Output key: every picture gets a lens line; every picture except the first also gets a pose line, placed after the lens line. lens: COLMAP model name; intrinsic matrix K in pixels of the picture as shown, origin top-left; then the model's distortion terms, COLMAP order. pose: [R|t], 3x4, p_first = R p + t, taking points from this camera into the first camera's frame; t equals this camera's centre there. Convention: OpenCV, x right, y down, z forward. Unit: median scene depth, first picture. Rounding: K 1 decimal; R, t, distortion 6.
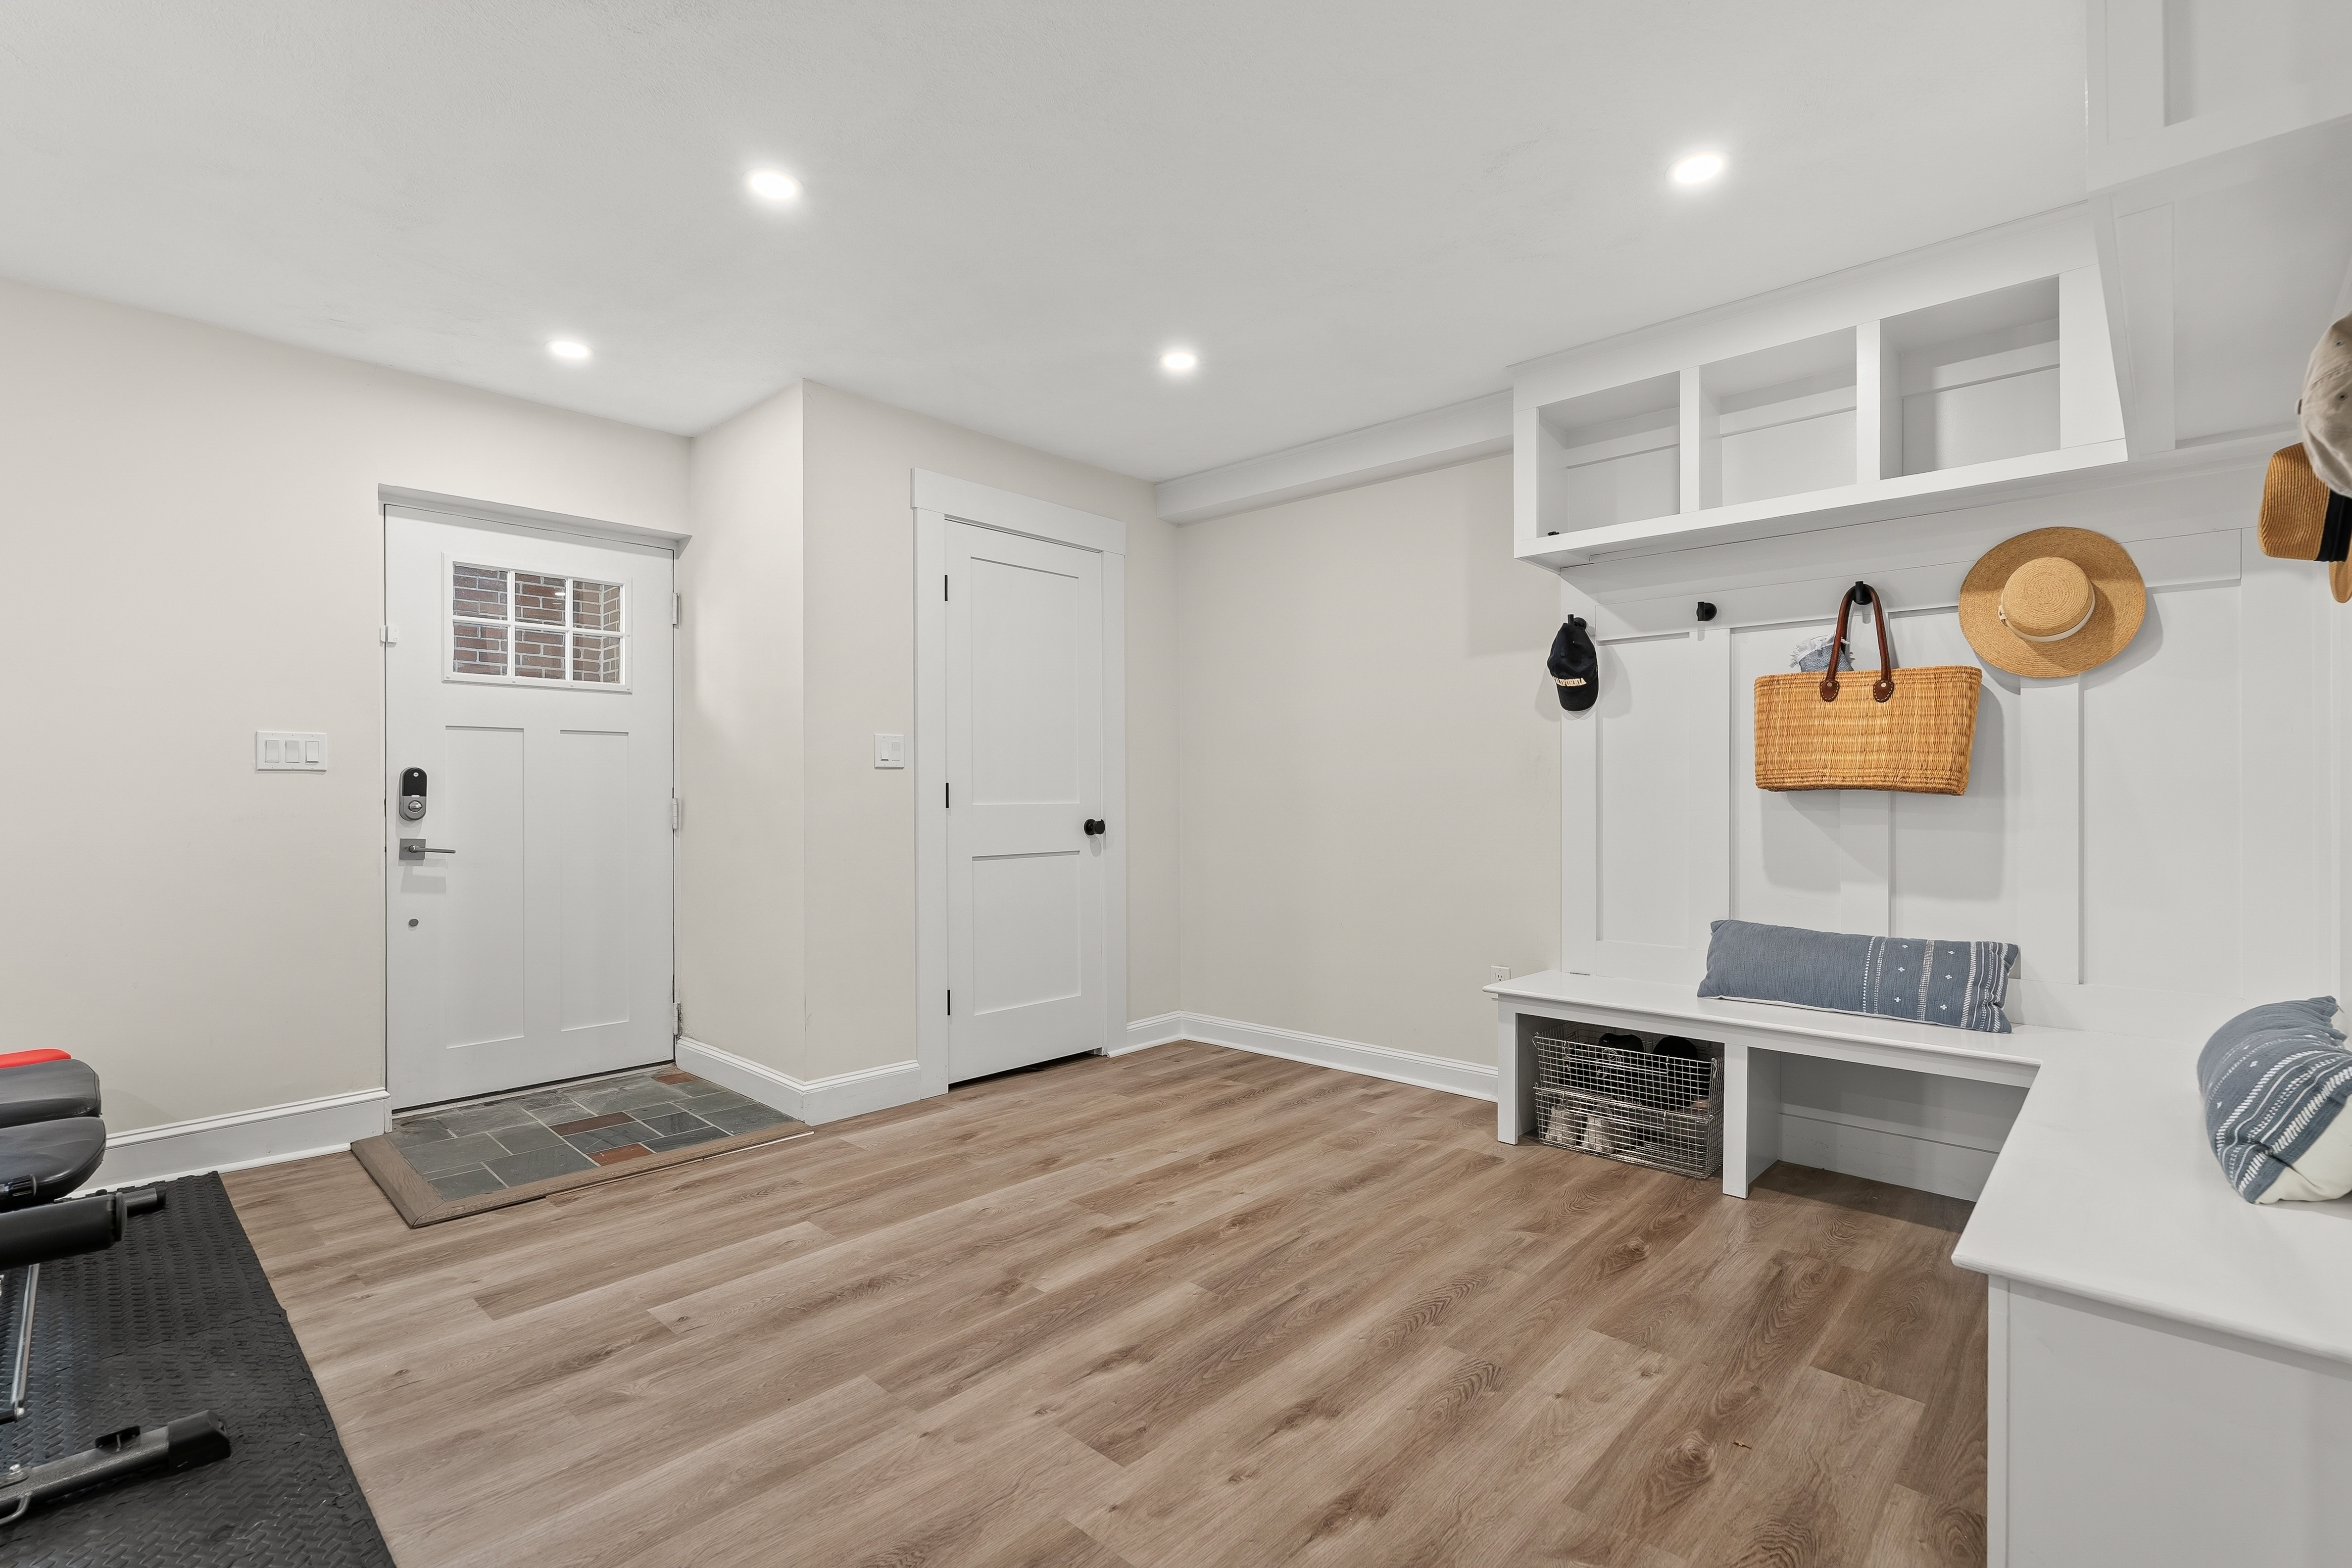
lens RADIAL K [[1079.2, 0, 1187.1], [0, 1079.2, 788.6], [0, 0, 1]] dist [-0.002960, 0.001241]
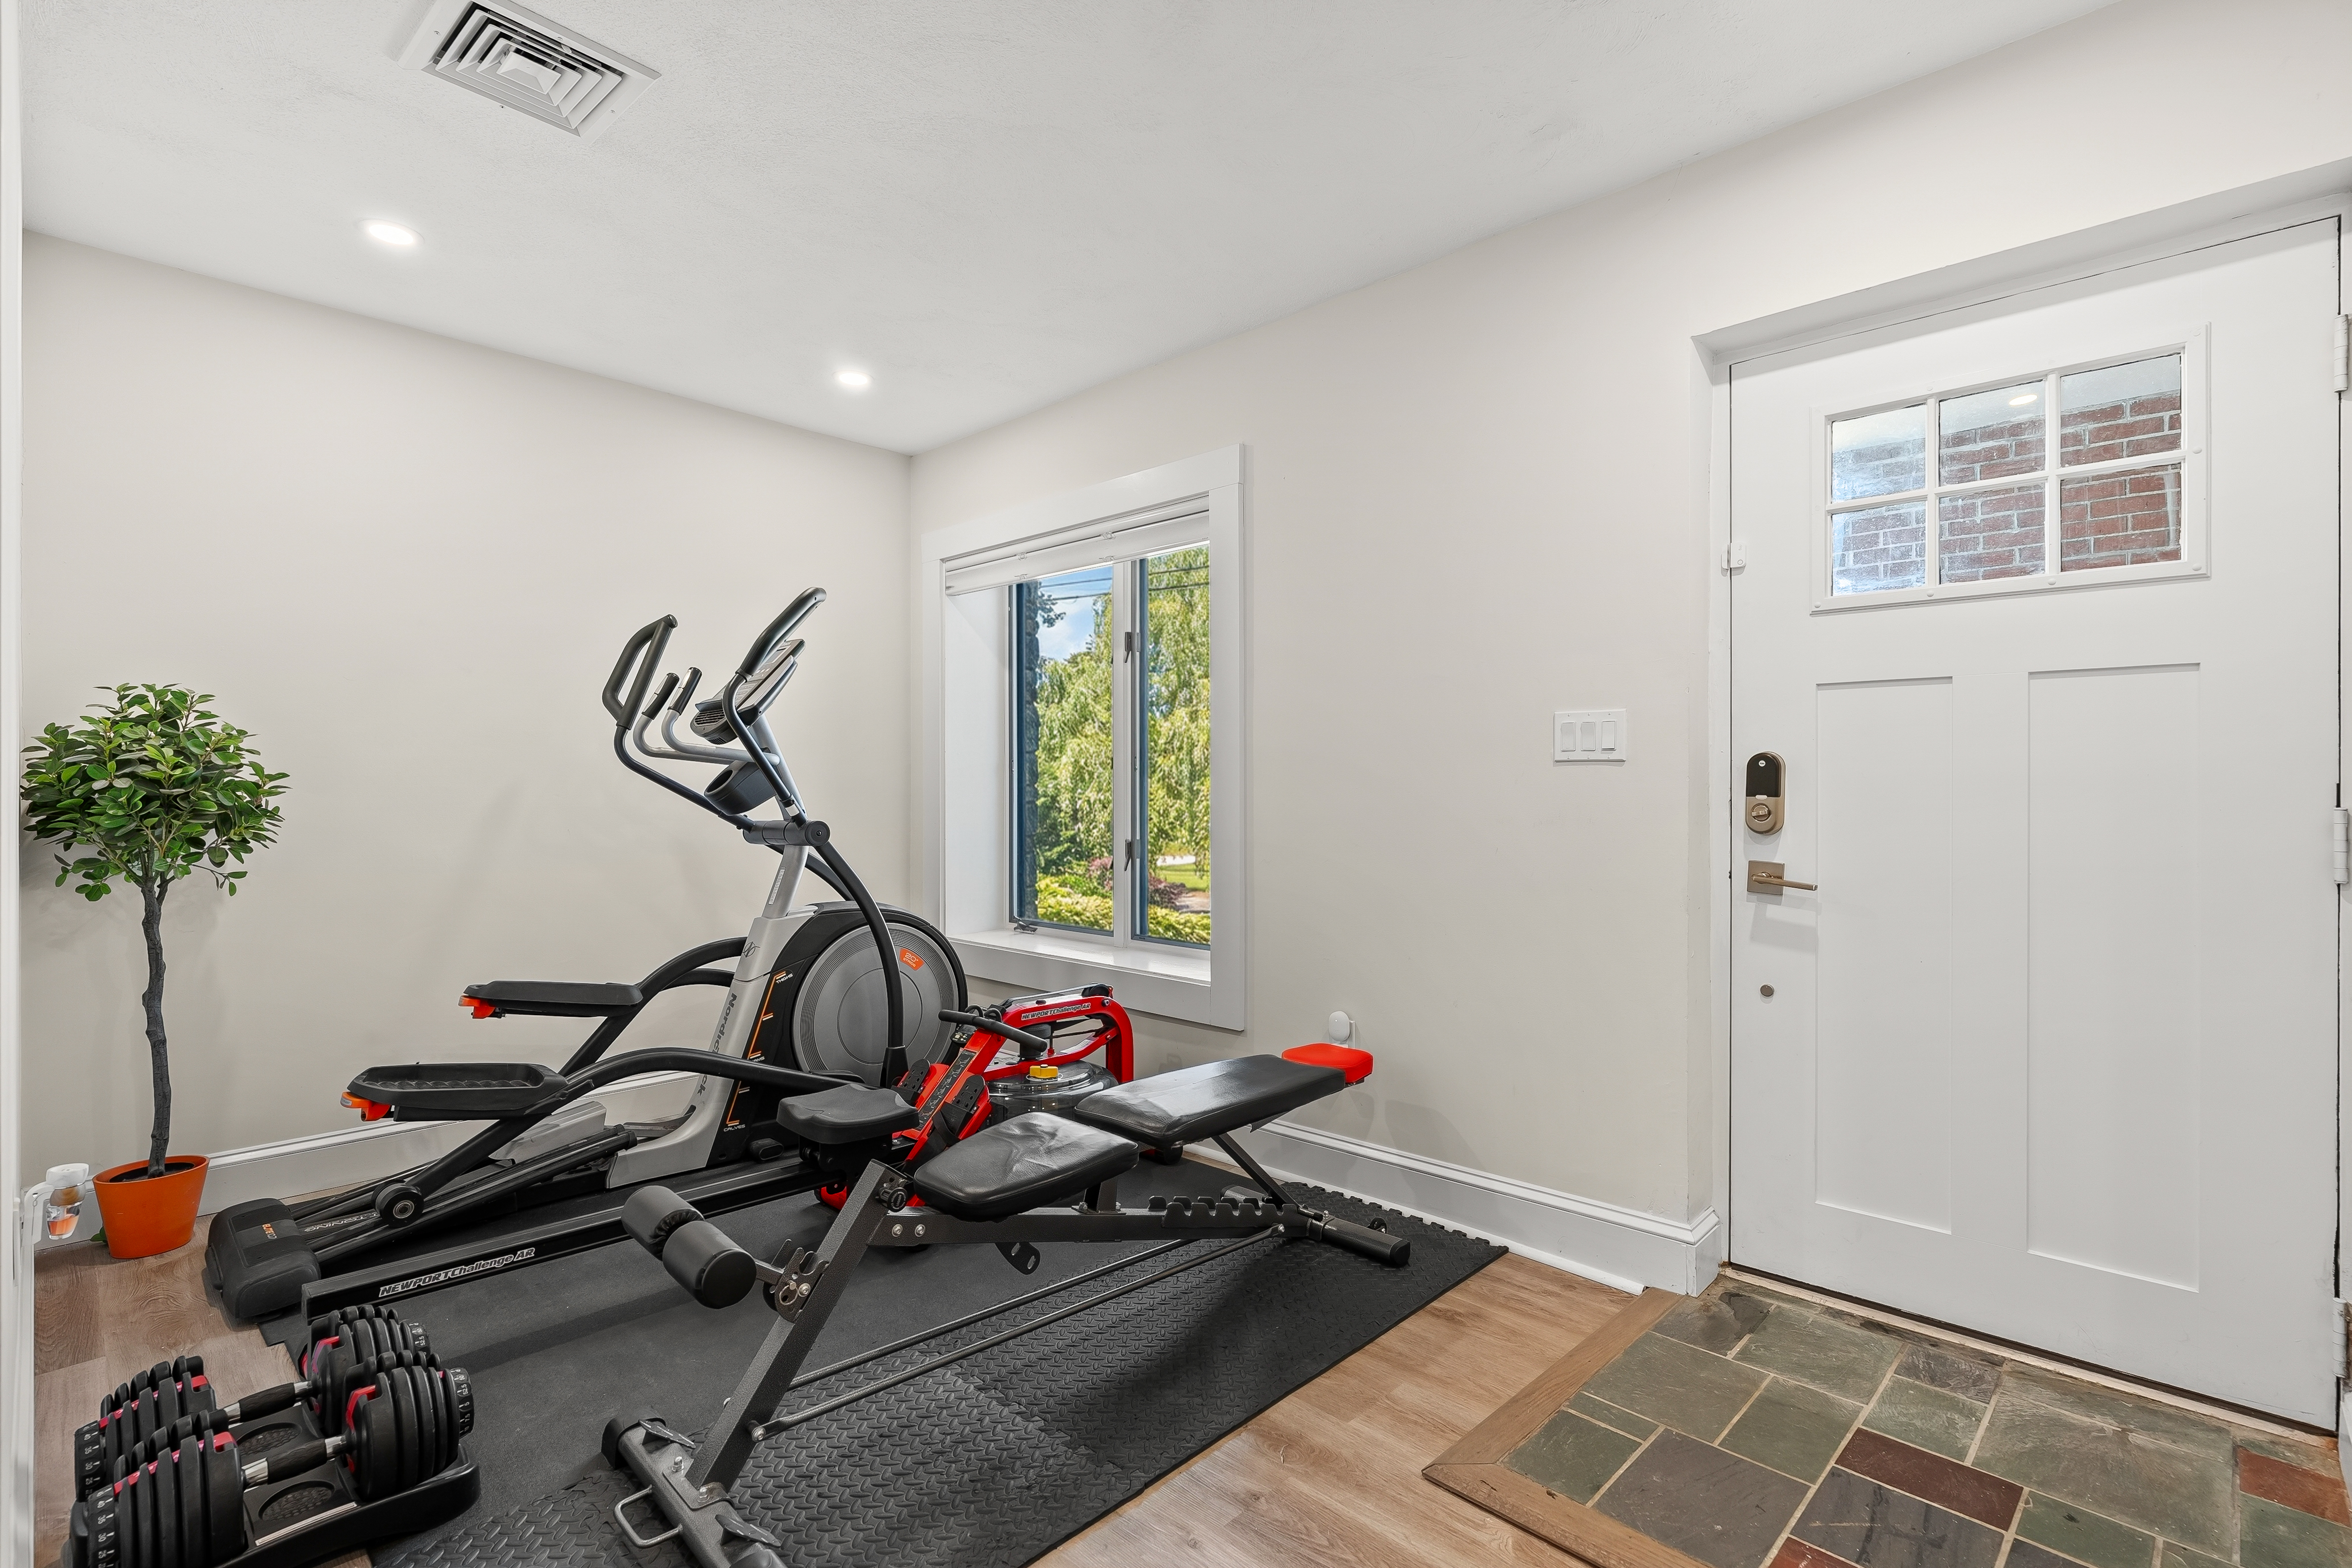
lens RADIAL K [[1079.2, 0, 1187.3], [0, 1079.2, 787.8], [0, 0, 1]] dist [-0.002960, 0.001241]
pose [[-0.018649, 0.001741, -0.999825, -0.060164], [0.002237, 0.999996, 0.001700, -0.000400], [0.999824, -0.002205, -0.018653, 0.667312]]
